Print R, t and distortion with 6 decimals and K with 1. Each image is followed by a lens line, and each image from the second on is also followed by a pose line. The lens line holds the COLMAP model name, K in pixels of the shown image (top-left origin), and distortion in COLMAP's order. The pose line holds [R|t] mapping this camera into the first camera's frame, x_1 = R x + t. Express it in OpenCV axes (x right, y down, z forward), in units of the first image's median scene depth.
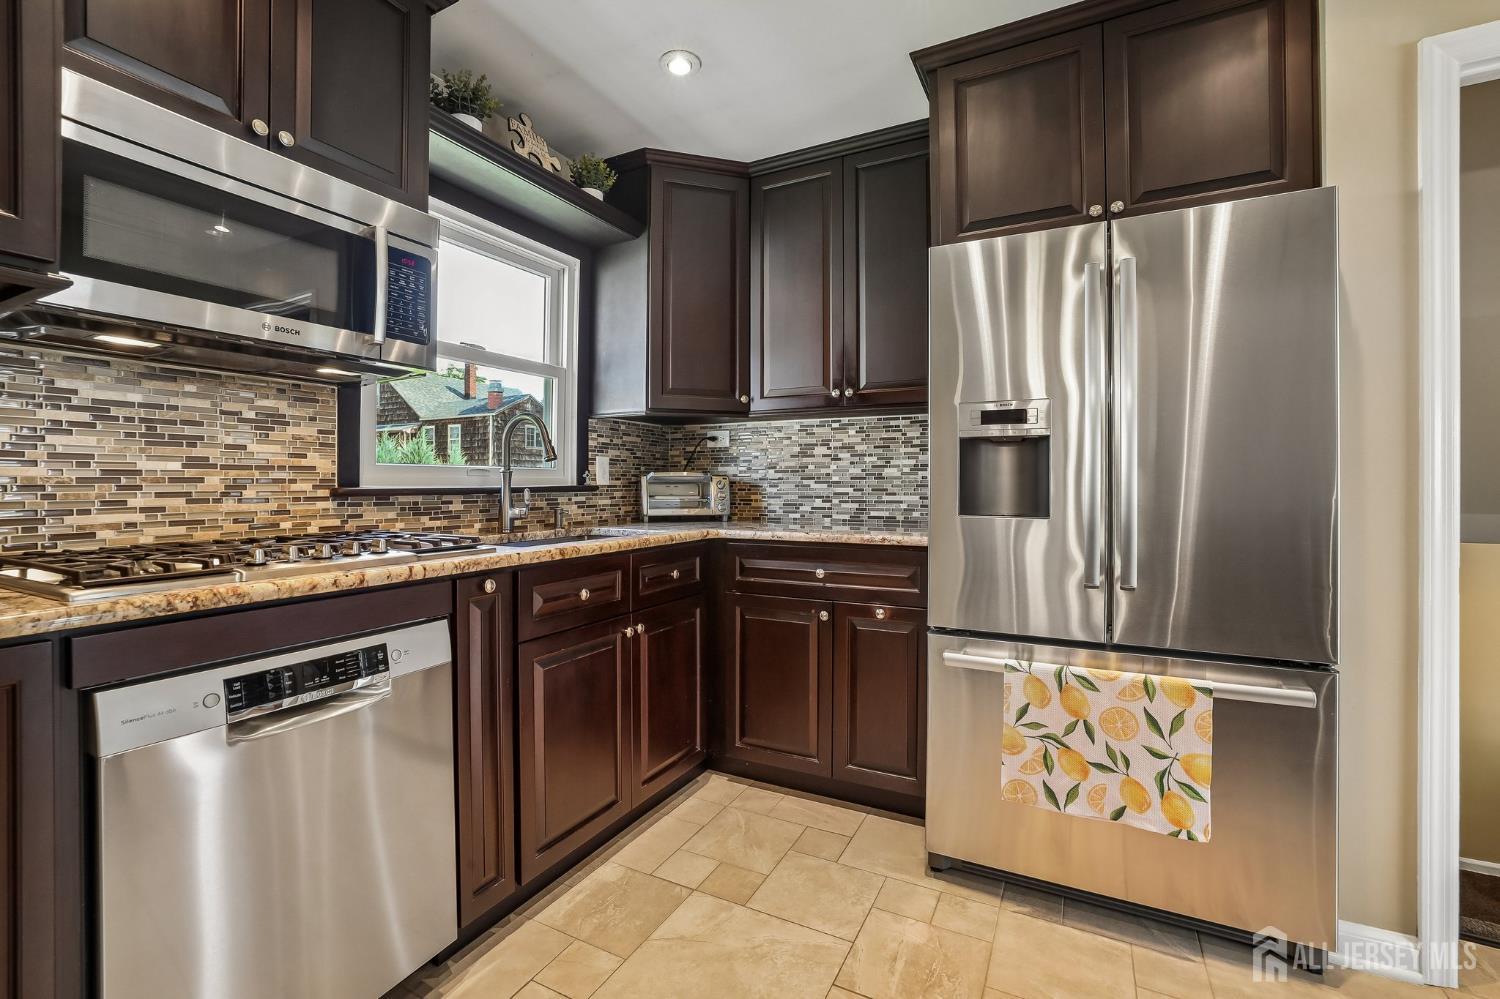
lens RADIAL K [[655.7, 0, 738.5], [0, 655.7, 477.5], [0, 0, 1]] dist [-0.016328, 0.004711]
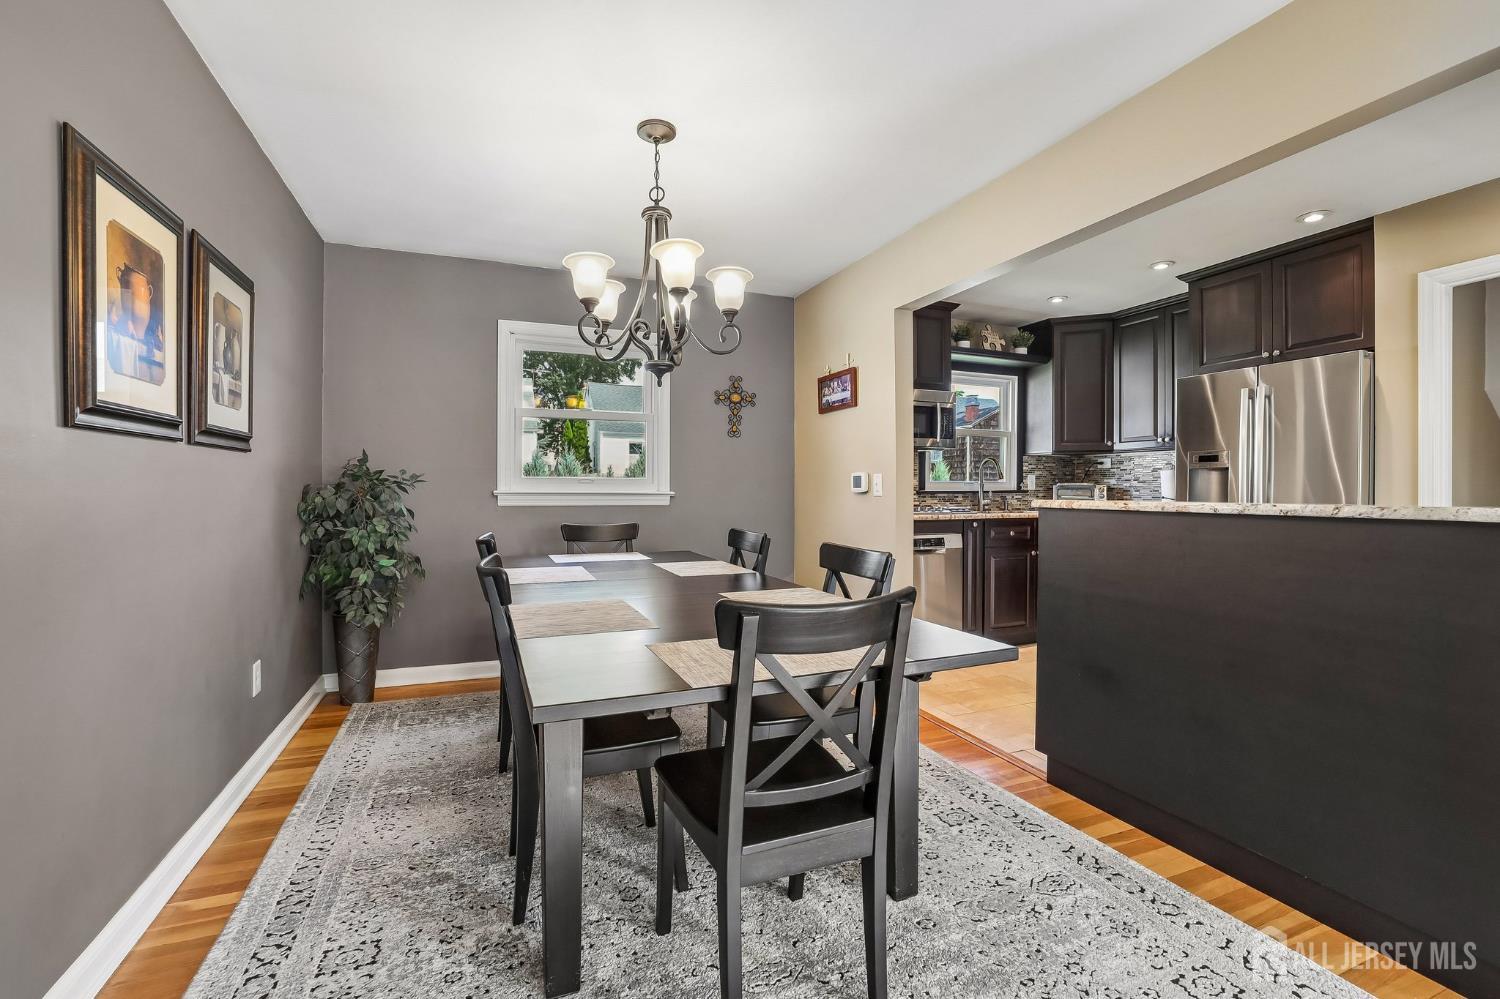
lens RADIAL K [[655.7, 0, 754.3], [0, 655.7, 486.5], [0, 0, 1]] dist [-0.016328, 0.004711]
pose [[0.779296, -0.002325, -0.626652, 0.557950], [0.004393, 0.999989, 0.001753, -0.008592], [0.626641, -0.004120, 0.779297, -1.547445]]
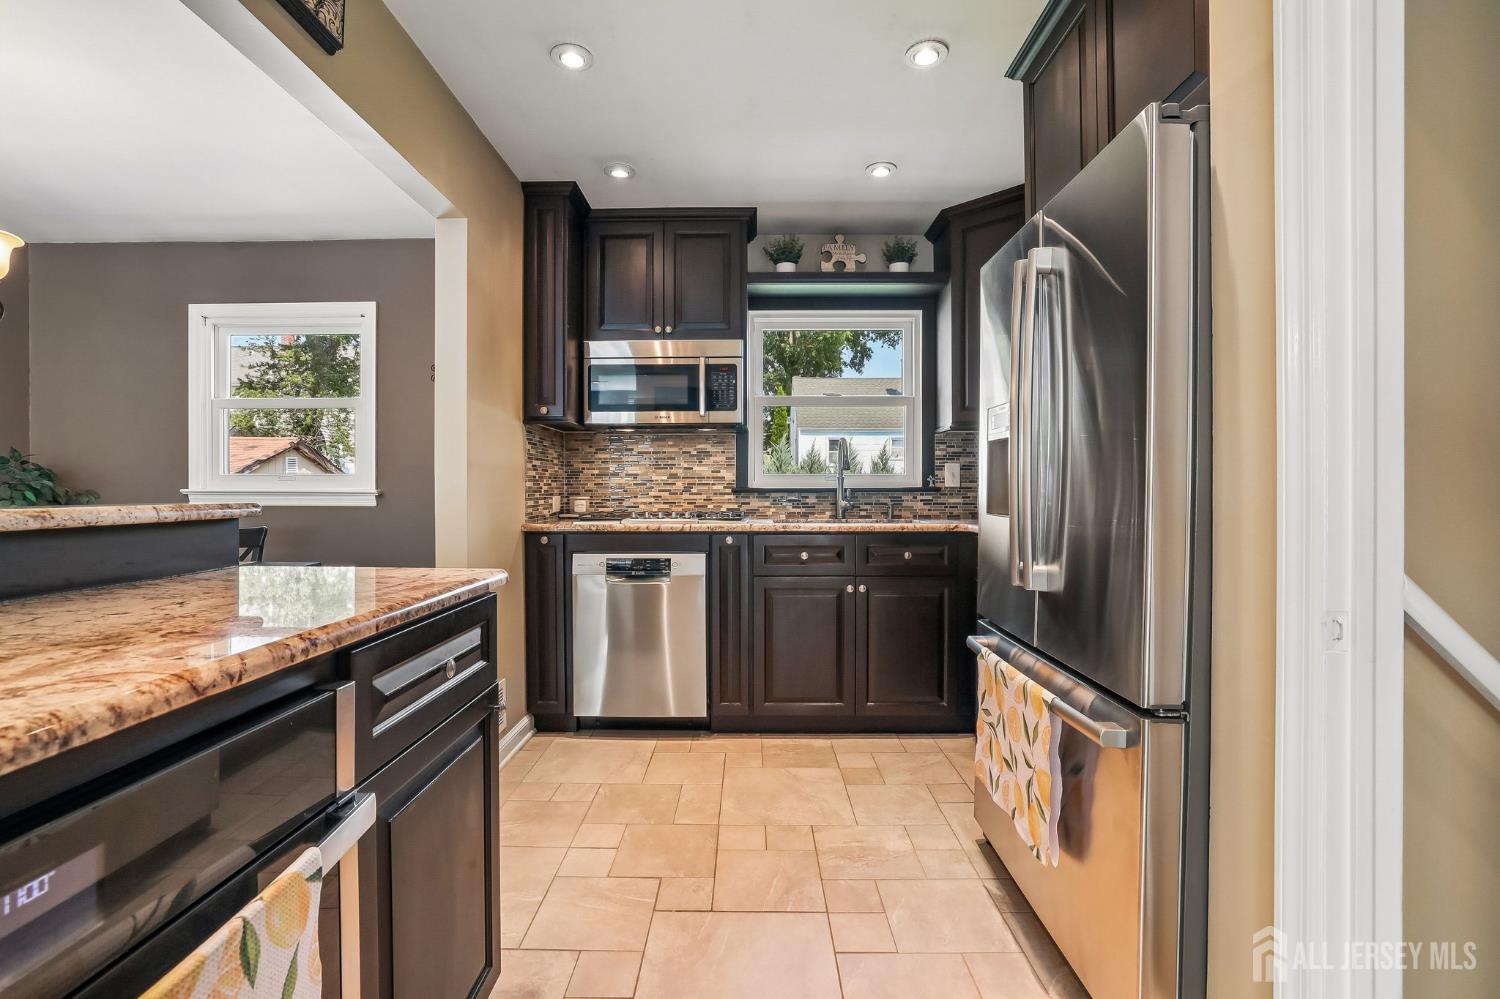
lens RADIAL K [[655.7, 0, 746.8], [0, 655.7, 486.3], [0, 0, 1]] dist [-0.016328, 0.004711]
pose [[0.463398, -0.005391, -0.886134, 1.079404], [0.008733, 0.999961, -0.001517, 0.014425], [0.886107, -0.007035, 0.463427, 0.154679]]
